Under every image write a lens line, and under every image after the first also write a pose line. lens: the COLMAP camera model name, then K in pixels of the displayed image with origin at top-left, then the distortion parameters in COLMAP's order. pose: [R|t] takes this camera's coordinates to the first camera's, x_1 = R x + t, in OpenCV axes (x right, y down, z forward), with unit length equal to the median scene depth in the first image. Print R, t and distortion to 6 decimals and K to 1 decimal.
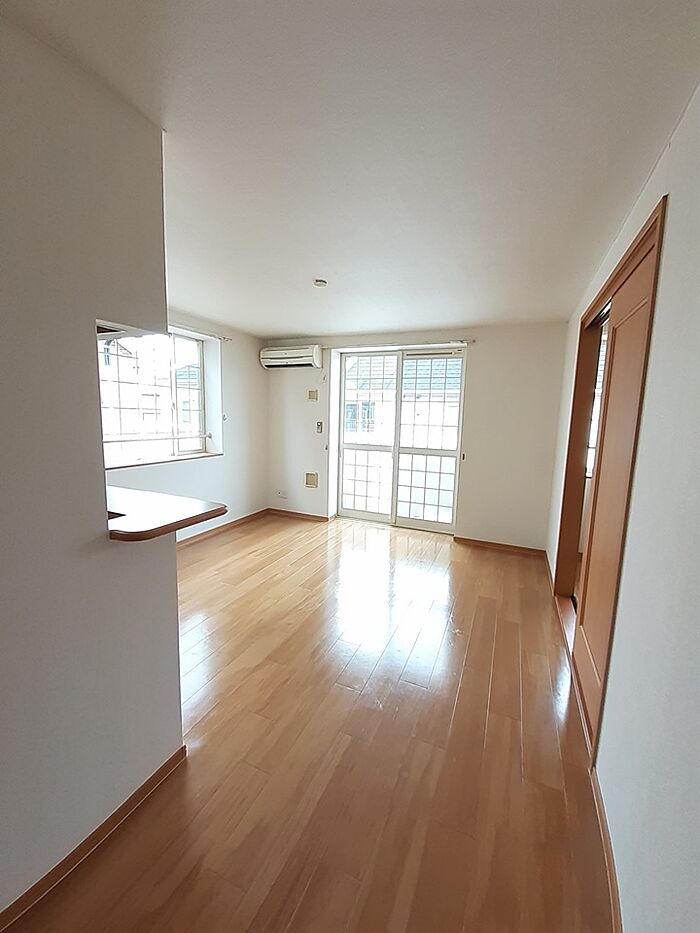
lens RADIAL K [[379.7, 0, 352.7], [0, 379.7, 462.3], [0, 0, 1]] dist [-0.000036, 0.000012]
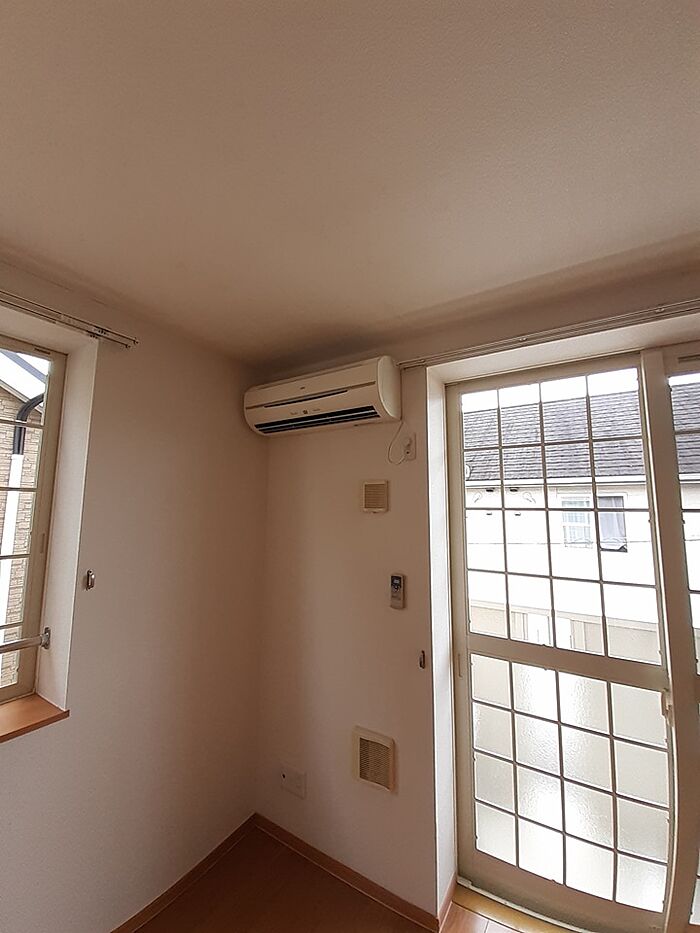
lens RADIAL K [[379.7, 0, 352.0], [0, 379.7, 462.5], [0, 0, 1]] dist [-0.000036, 0.000012]
pose [[0.989123, -0.039155, -0.141784, -0.075041], [0.003733, 0.970291, -0.241913, -0.120545], [0.147043, 0.238753, 0.959883, 0.643348]]
